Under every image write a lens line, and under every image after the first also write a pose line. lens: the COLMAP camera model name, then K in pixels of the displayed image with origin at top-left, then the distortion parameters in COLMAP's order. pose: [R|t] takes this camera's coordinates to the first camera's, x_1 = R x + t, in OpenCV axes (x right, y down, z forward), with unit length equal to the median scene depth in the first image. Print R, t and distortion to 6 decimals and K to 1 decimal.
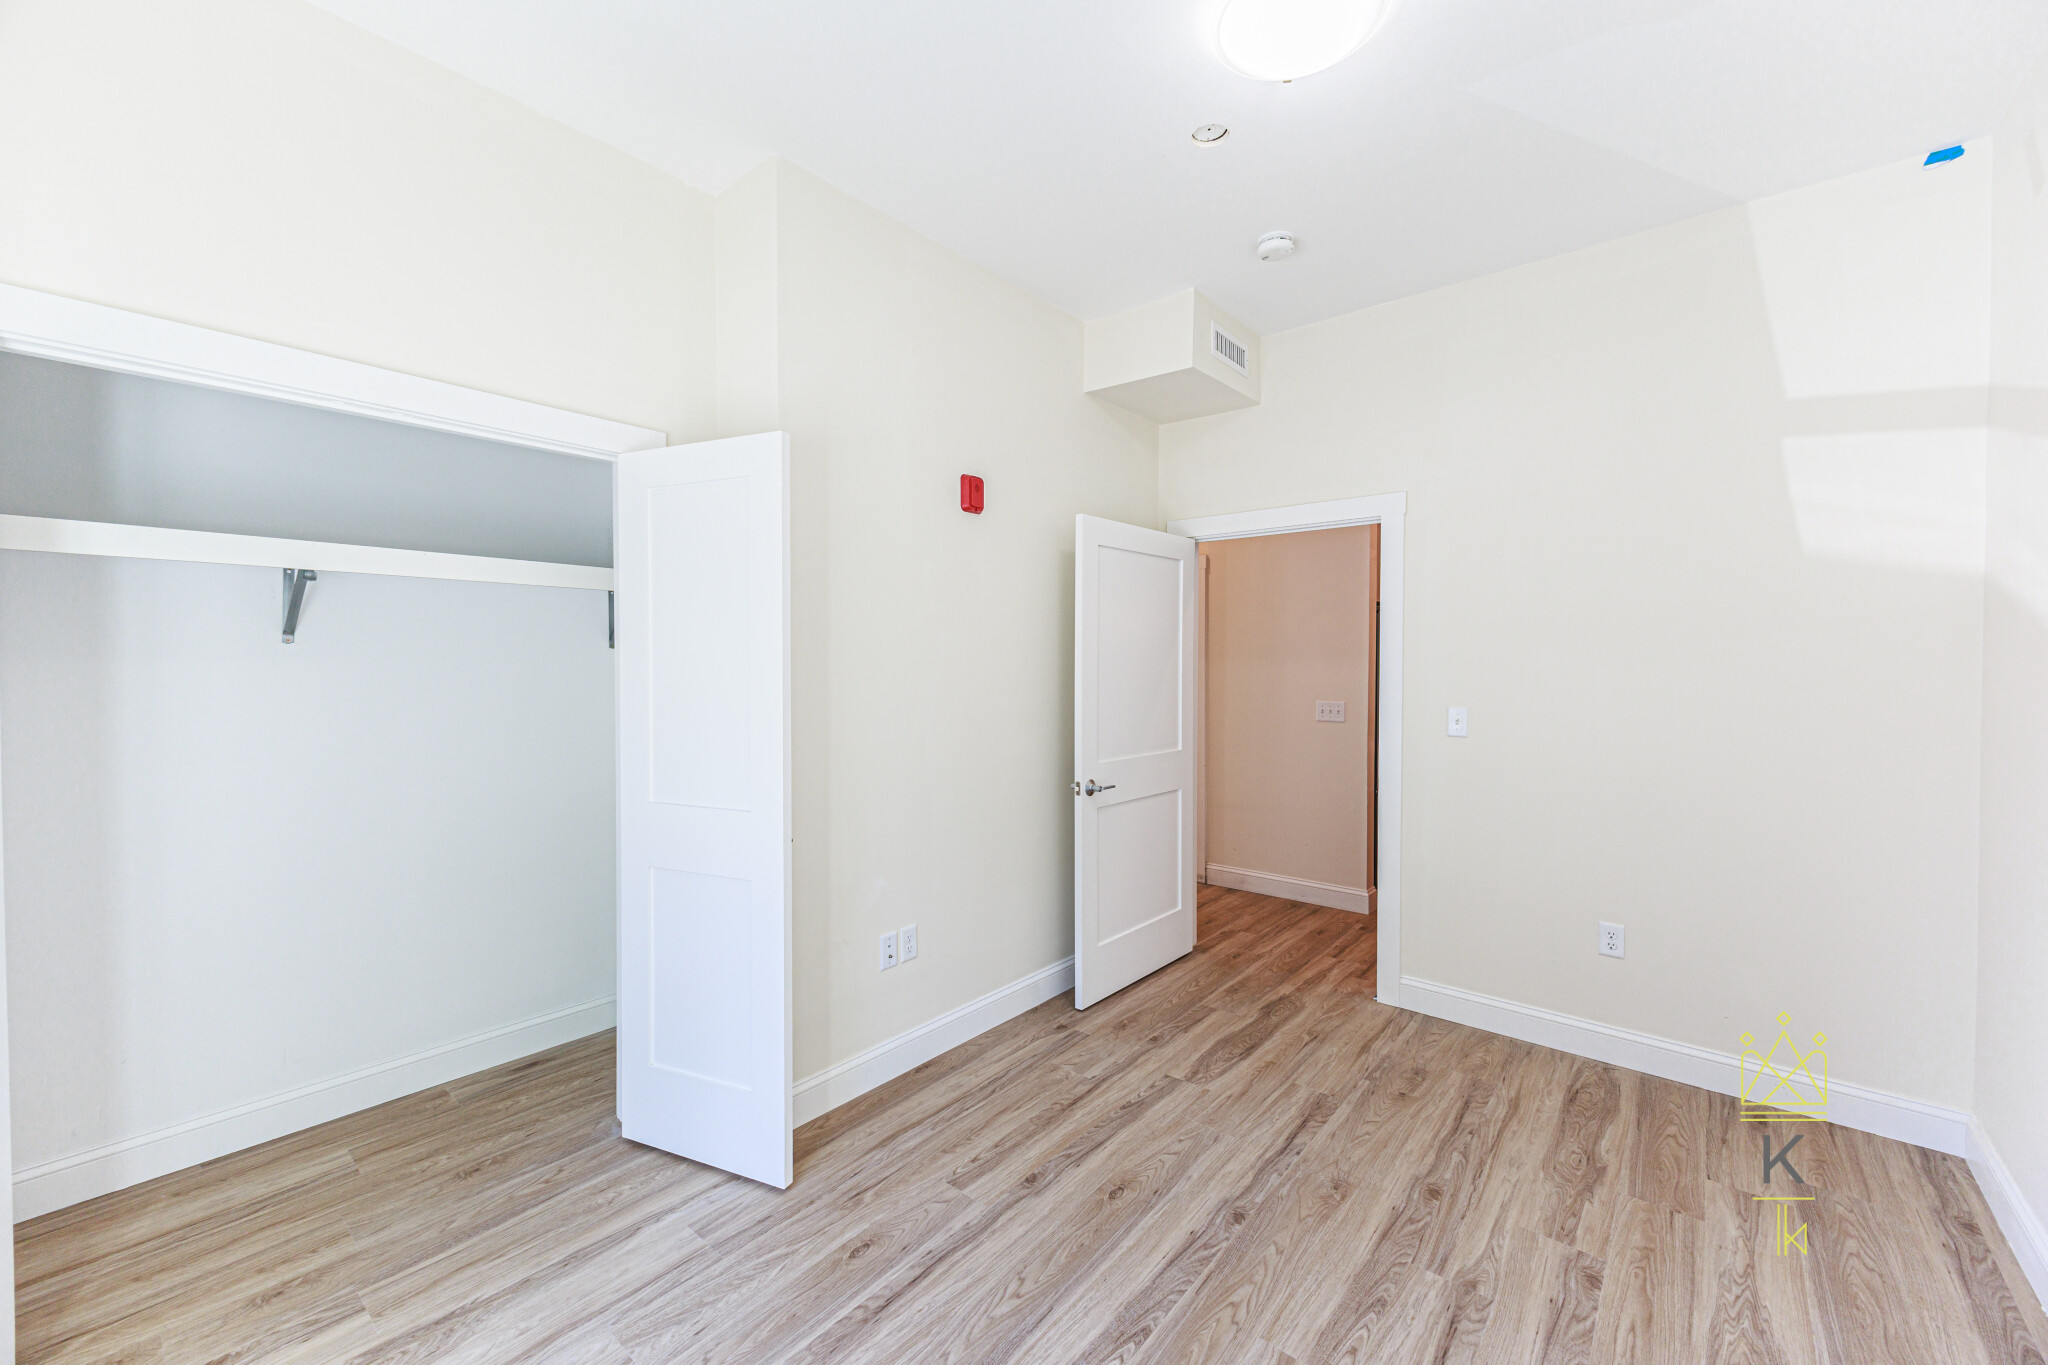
lens RADIAL K [[820.6, 0, 1033.6], [0, 820.6, 674.3], [0, 0, 1]] dist [0.002286, 0.000080]
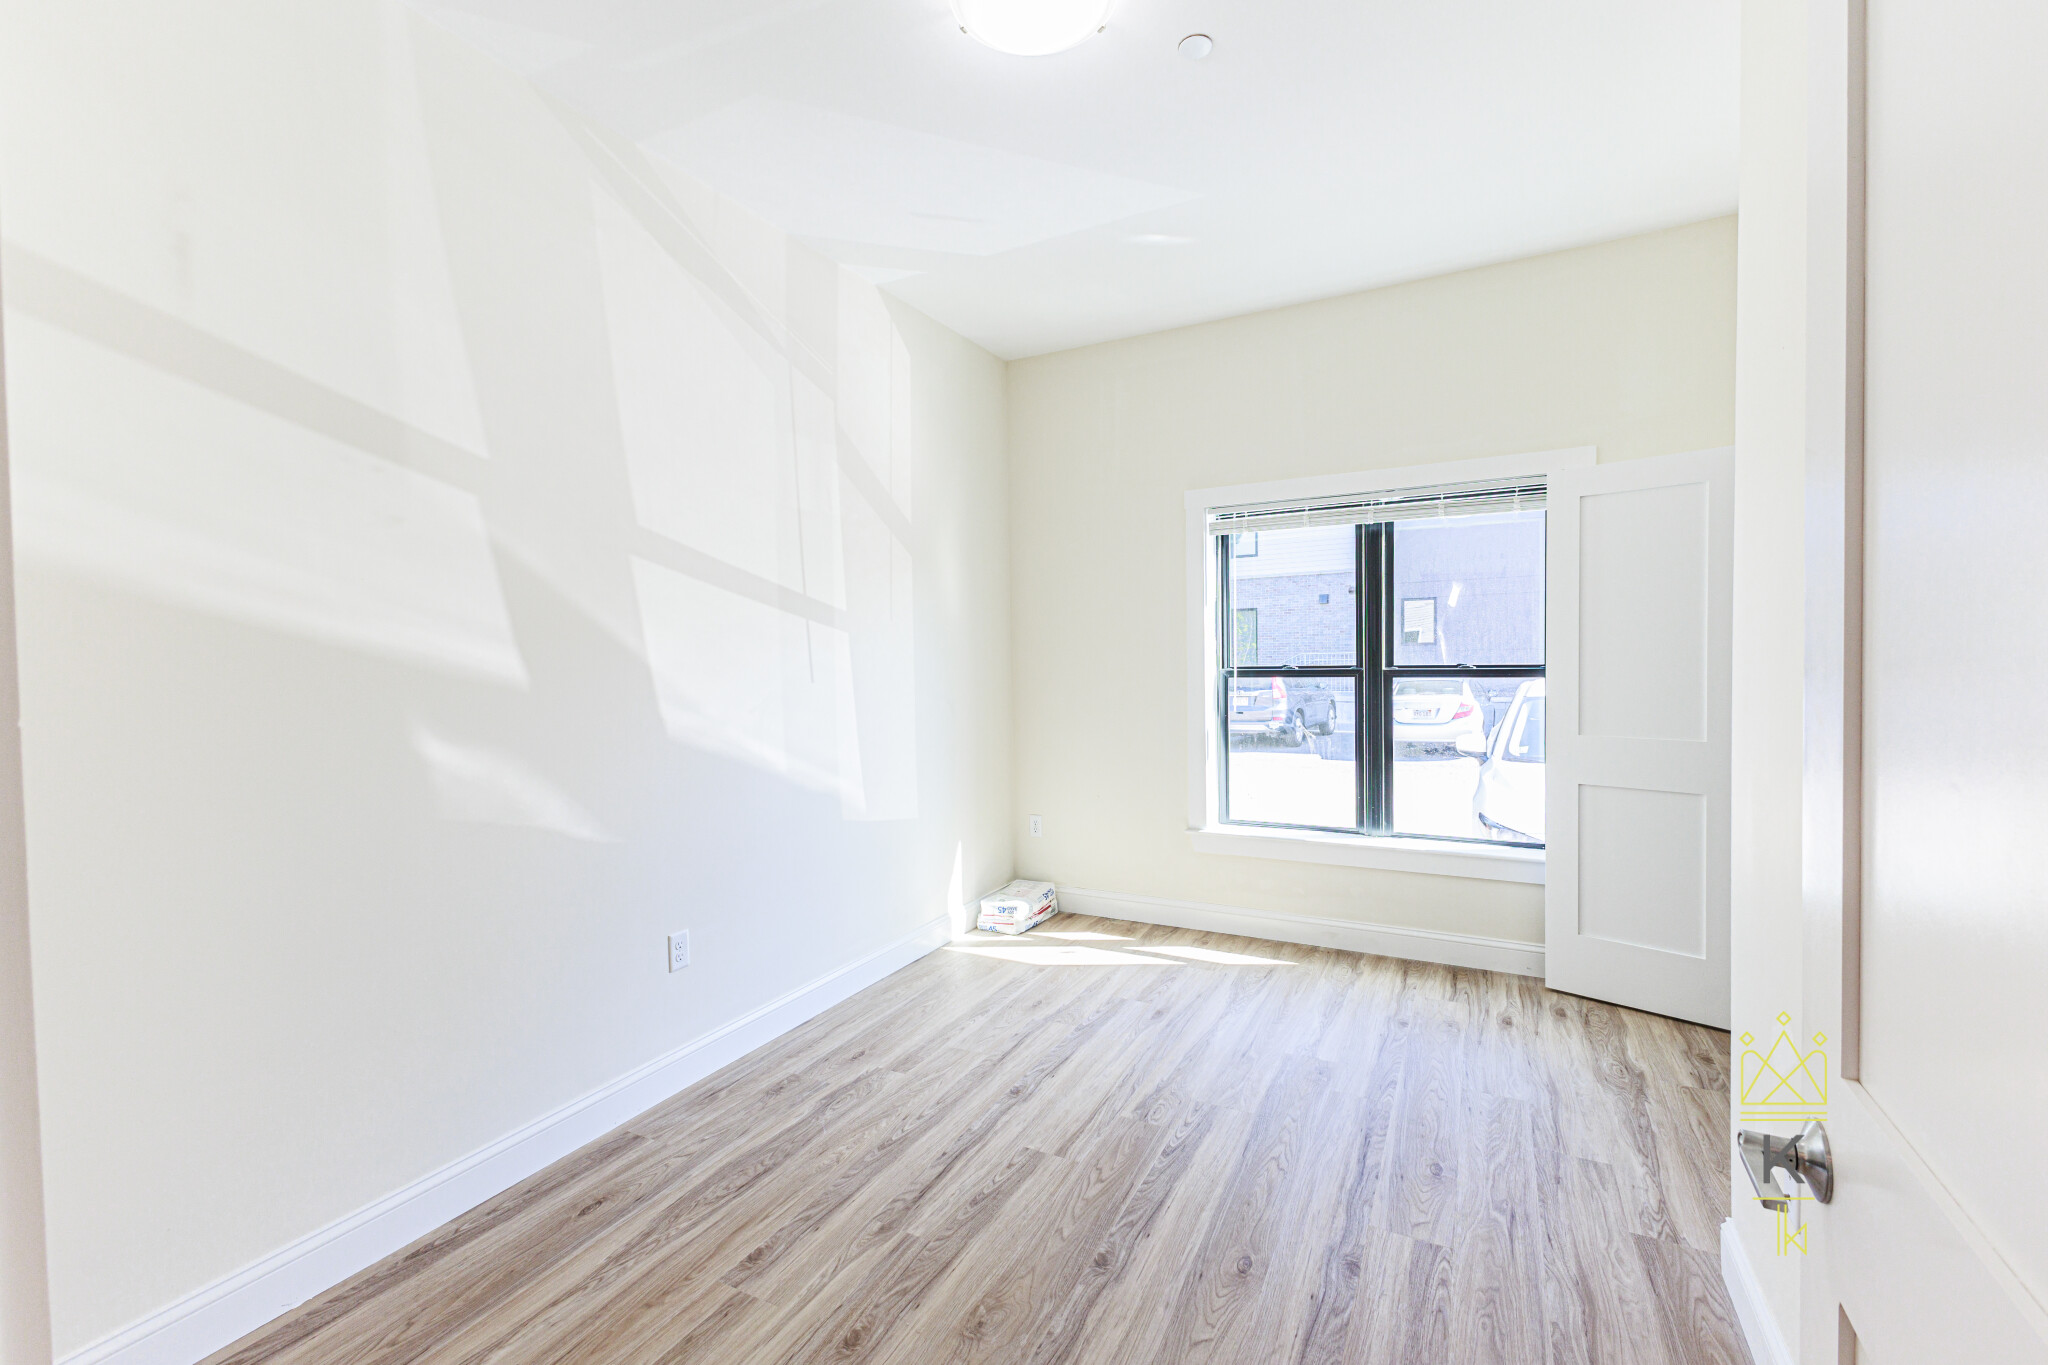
lens RADIAL K [[820.6, 0, 1023.7], [0, 820.6, 676.6], [0, 0, 1]] dist [0.002286, 0.000080]
pose [[-0.981268, 0.023294, -0.191234, 0.498228], [0.014903, 0.998867, 0.045197, -0.003976], [0.192070, 0.041501, -0.980503, 1.870543]]
